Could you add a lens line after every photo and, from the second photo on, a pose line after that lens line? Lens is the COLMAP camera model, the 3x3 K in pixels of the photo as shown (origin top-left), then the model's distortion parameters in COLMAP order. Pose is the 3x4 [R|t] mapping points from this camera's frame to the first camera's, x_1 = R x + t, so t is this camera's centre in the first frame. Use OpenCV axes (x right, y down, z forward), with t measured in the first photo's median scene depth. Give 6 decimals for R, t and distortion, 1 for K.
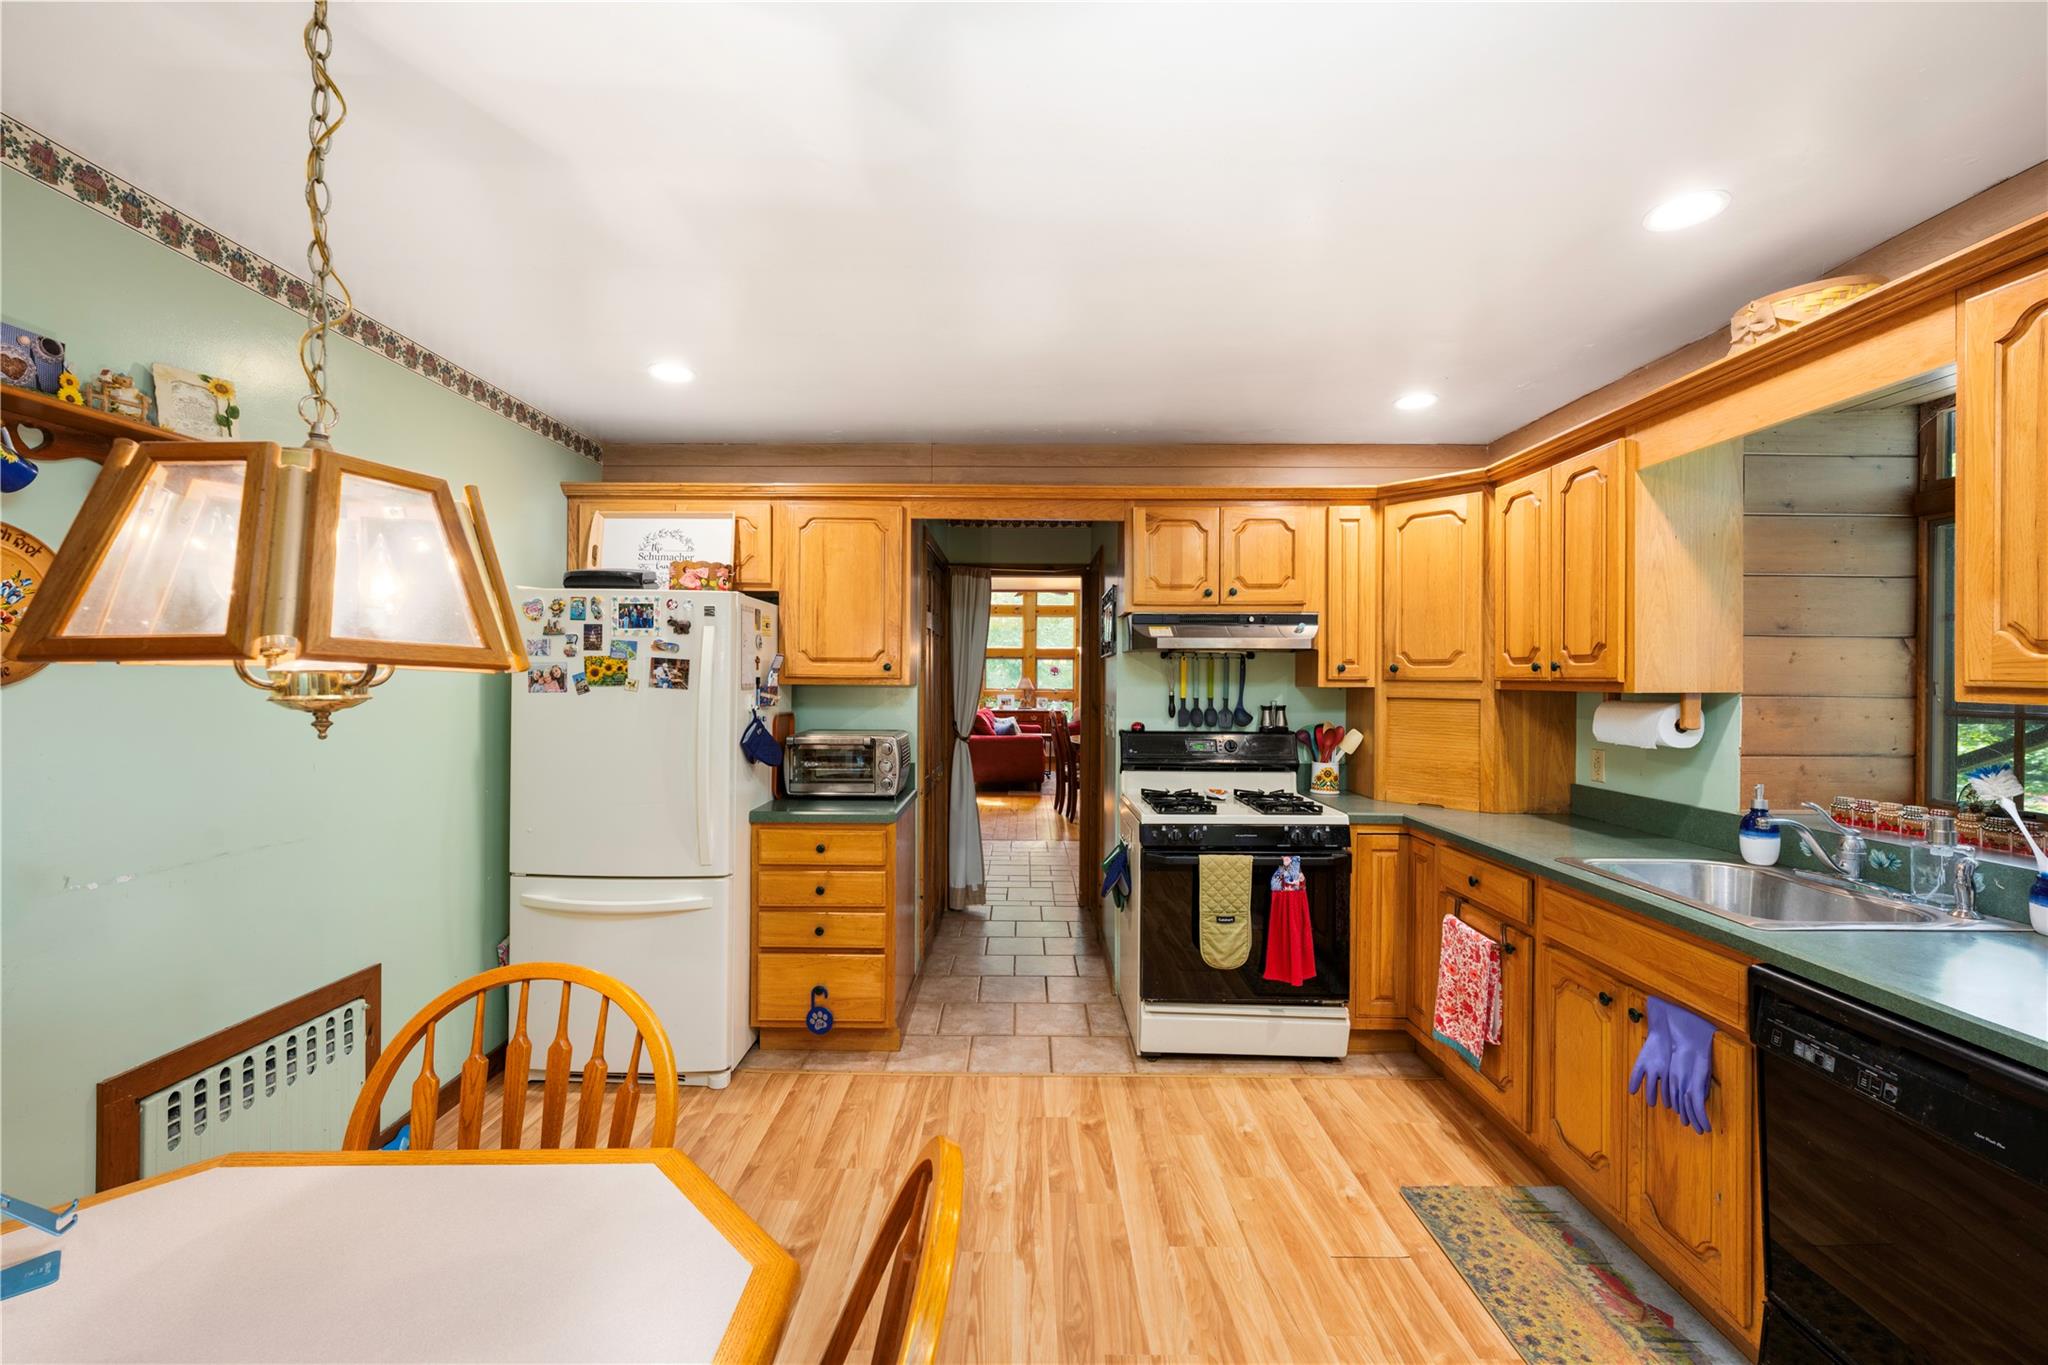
lens RADIAL K [[813.1, 0, 1022.9], [0, 813.1, 676.6], [0, 0, 1]] dist [-0.002348, -0.000208]
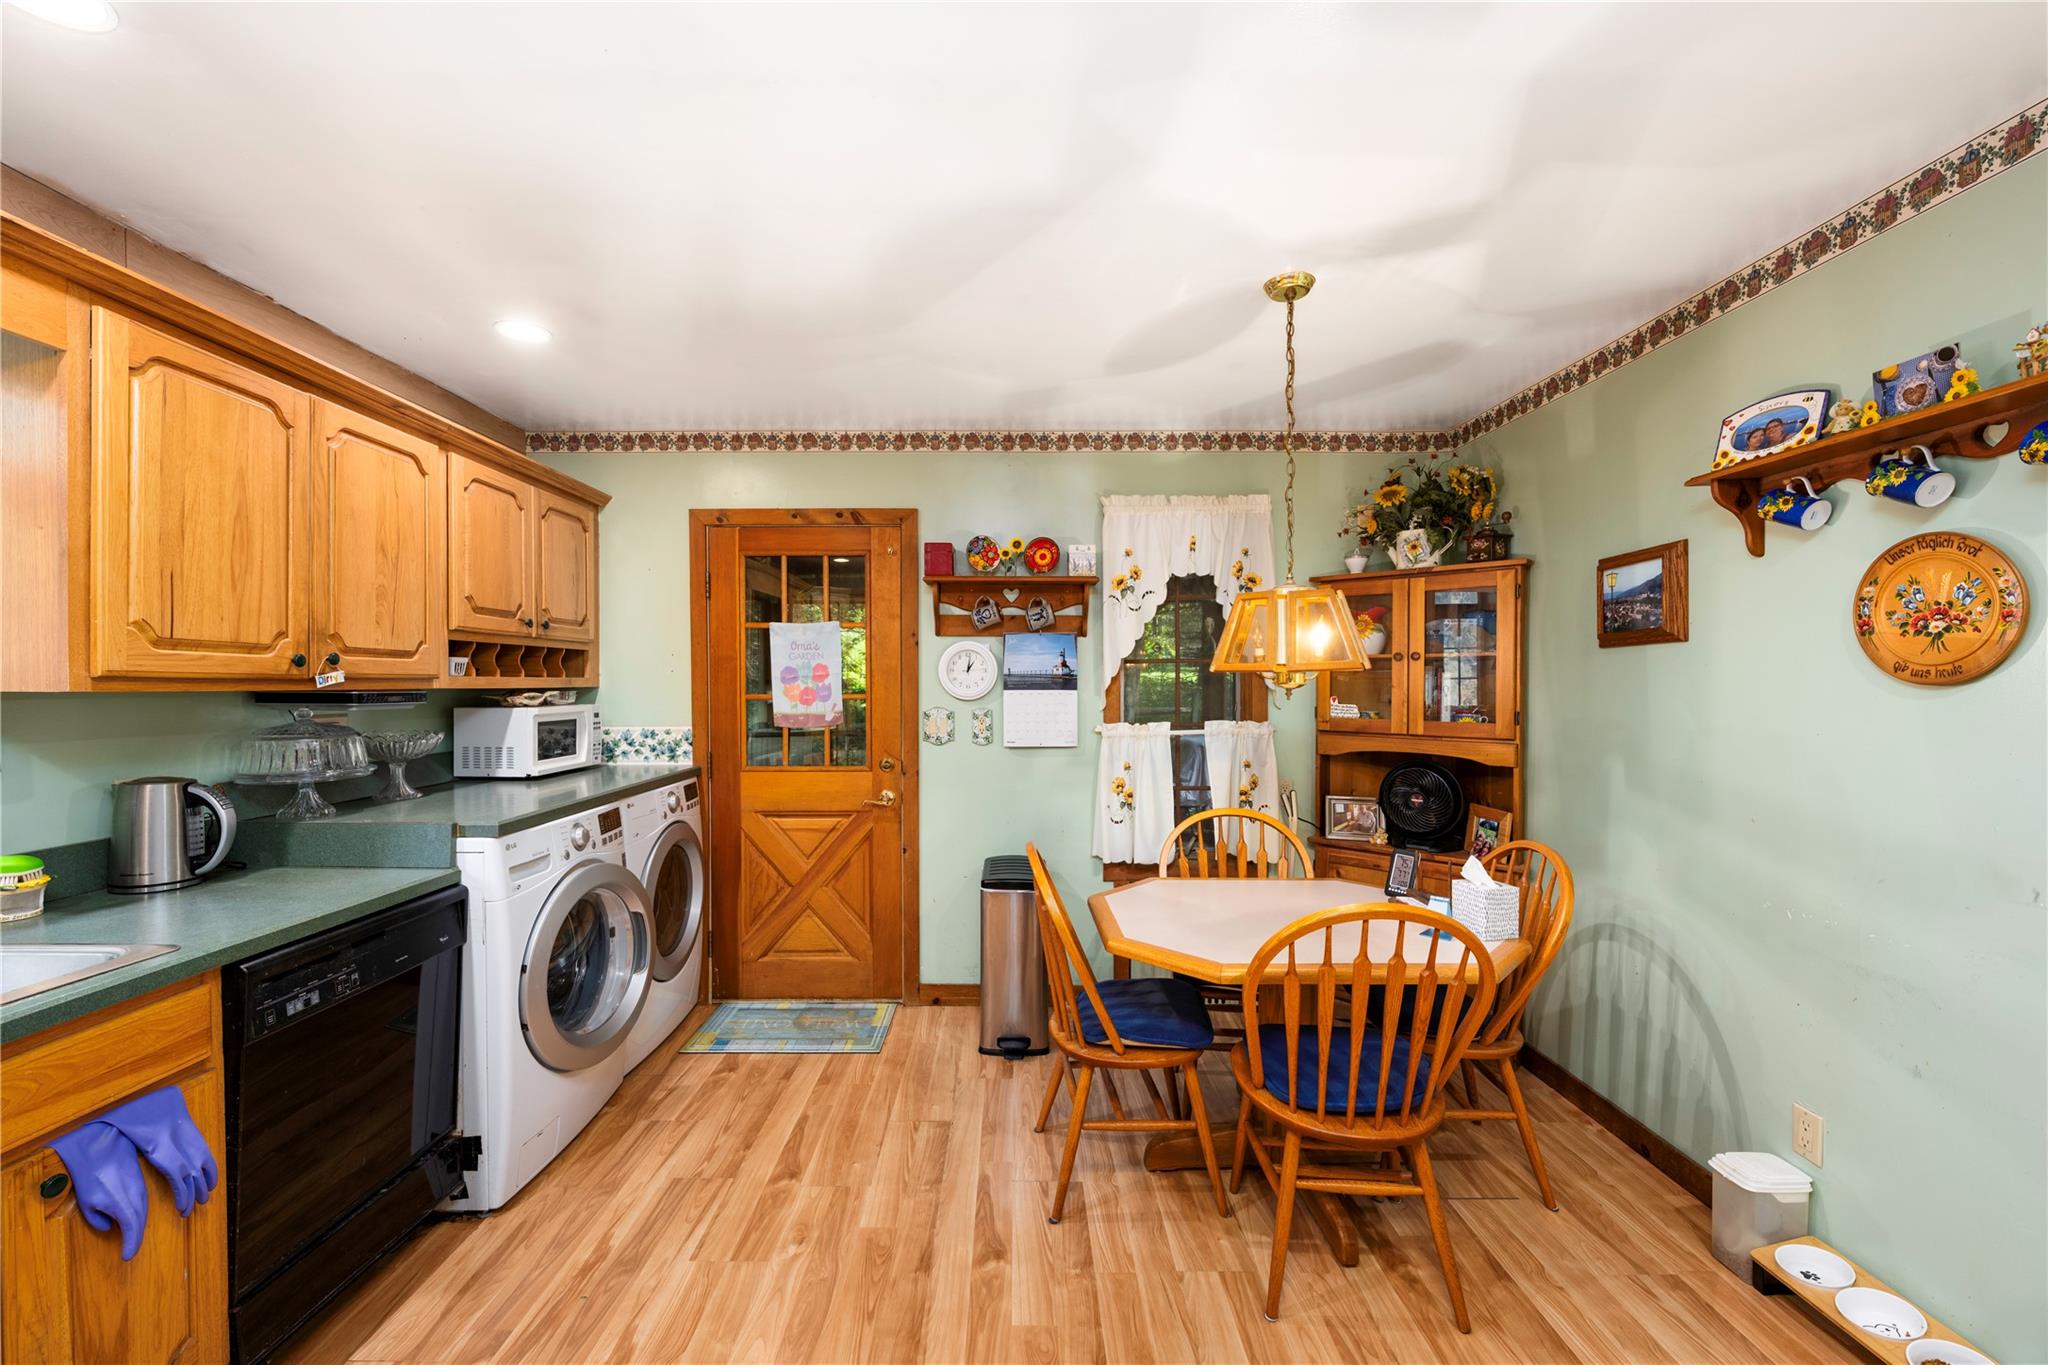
lens RADIAL K [[813.1, 0, 1018.6], [0, 813.1, 678.9], [0, 0, 1]] dist [-0.002348, -0.000208]
pose [[-0.999763, -0.003815, -0.021424, 0.002066], [-0.003829, 0.999992, 0.000621, 0.009914], [0.021422, 0.000703, -0.999770, 1.999441]]
